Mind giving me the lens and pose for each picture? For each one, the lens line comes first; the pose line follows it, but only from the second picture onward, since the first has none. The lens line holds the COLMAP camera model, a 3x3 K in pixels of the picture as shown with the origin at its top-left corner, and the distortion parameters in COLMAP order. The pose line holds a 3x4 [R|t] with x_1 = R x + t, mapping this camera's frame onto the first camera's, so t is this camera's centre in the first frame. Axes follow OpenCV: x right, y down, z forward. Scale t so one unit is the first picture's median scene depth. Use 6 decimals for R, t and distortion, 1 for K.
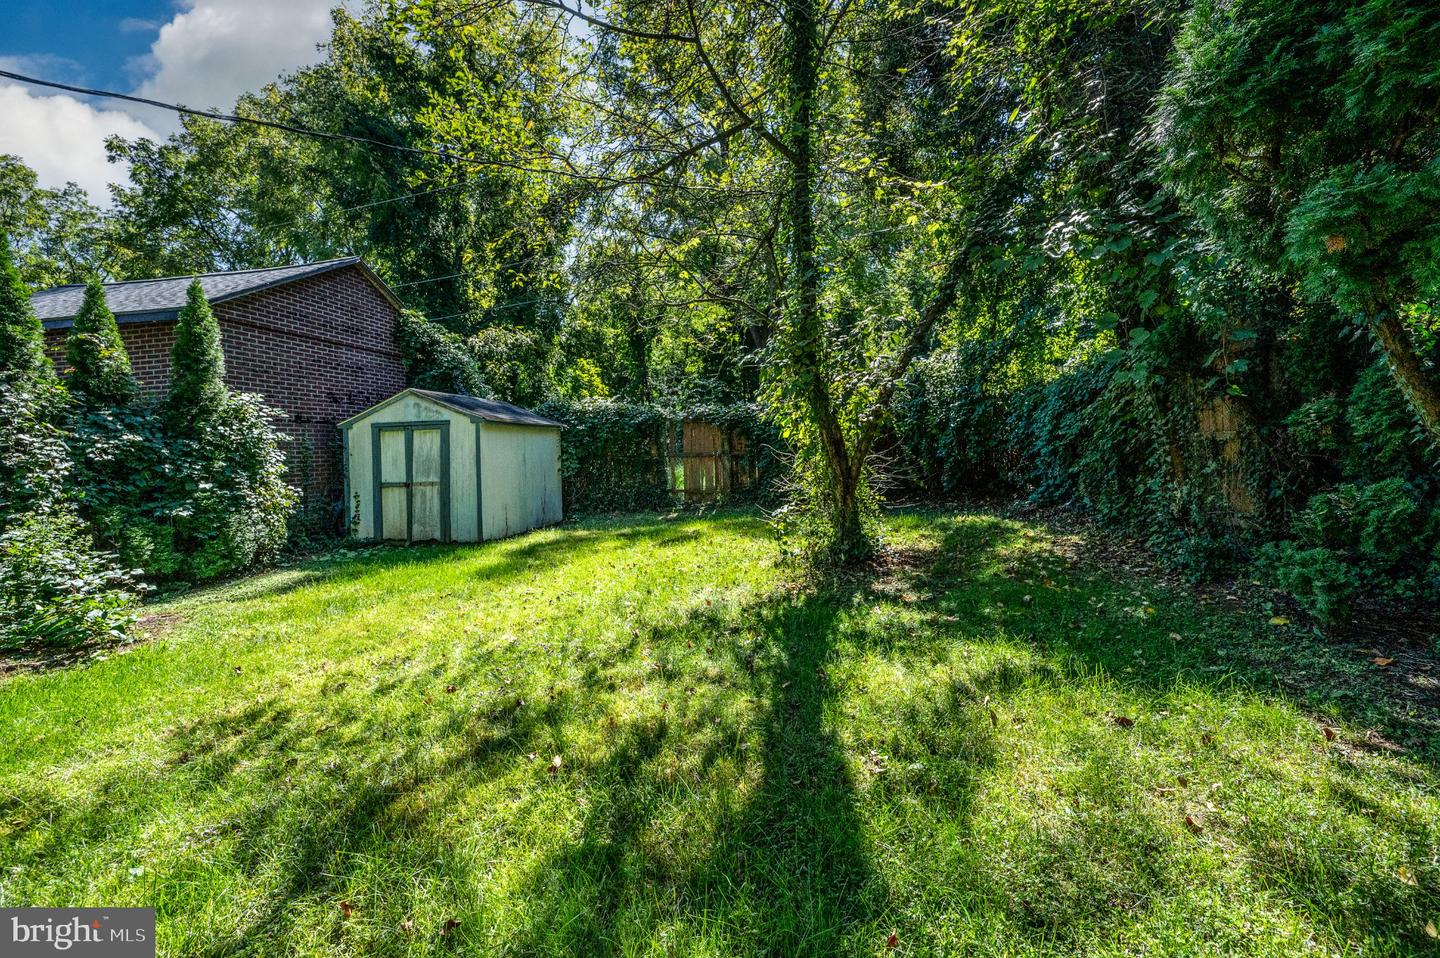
lens RADIAL K [[612.7, 0, 723.8], [0, 612.7, 484.0], [0, 0, 1]] dist [-0.000353, -0.000321]
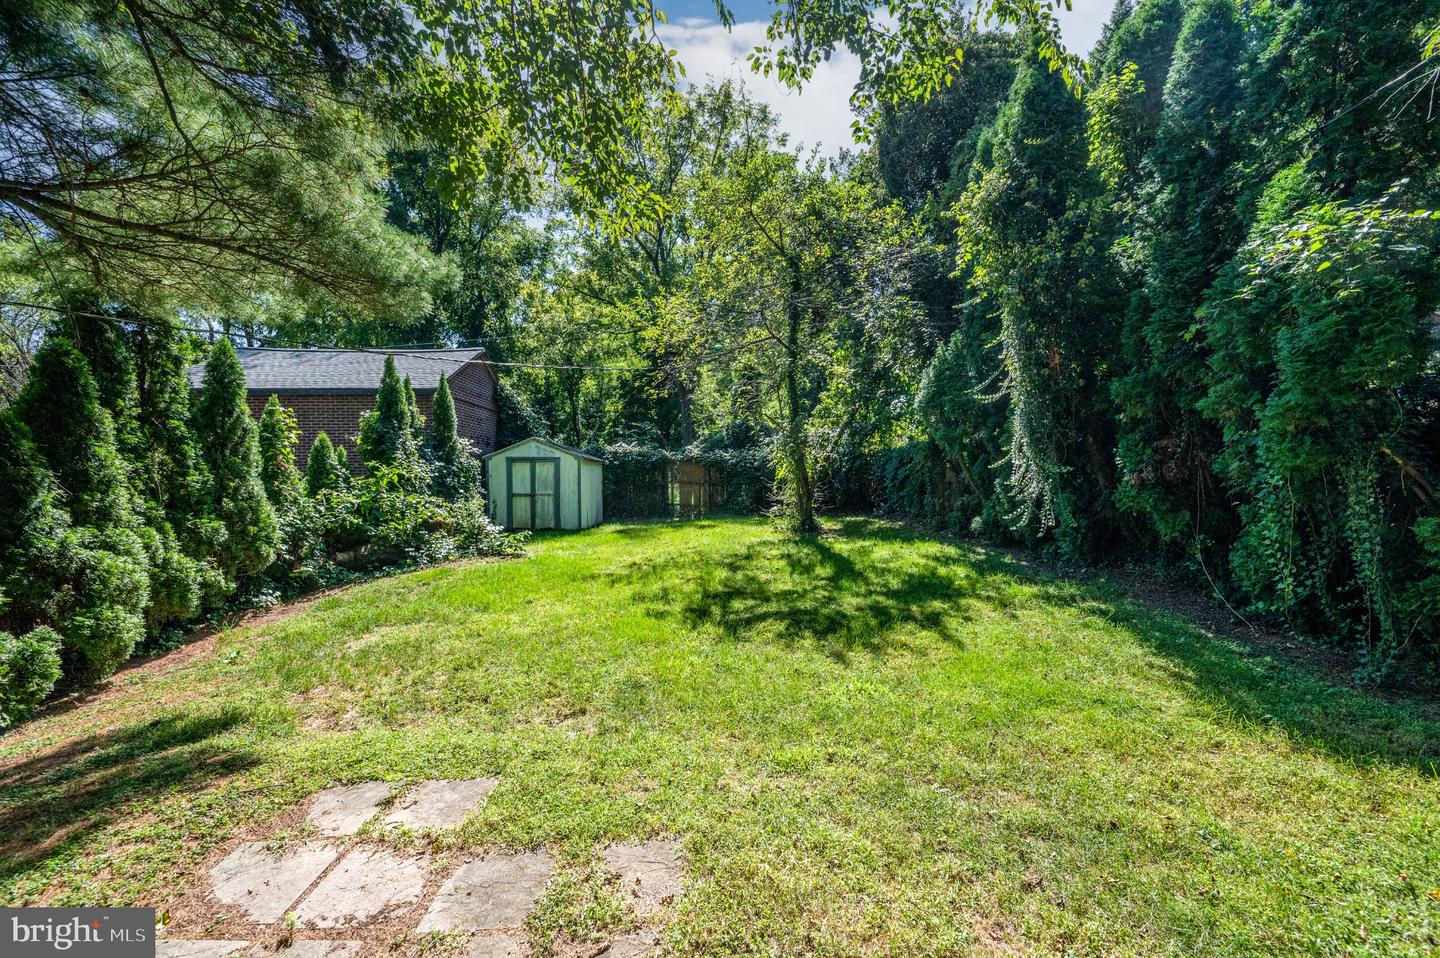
lens RADIAL K [[565.2, 0, 726.1], [0, 565.2, 472.0], [0, 0, 1]] dist [-0.001750, -0.000116]
pose [[0.985199, 0.033506, 0.168105, -0.254368], [-0.021277, 0.997029, -0.074028, 0.040369], [-0.170086, 0.069355, 0.982986, -0.590546]]
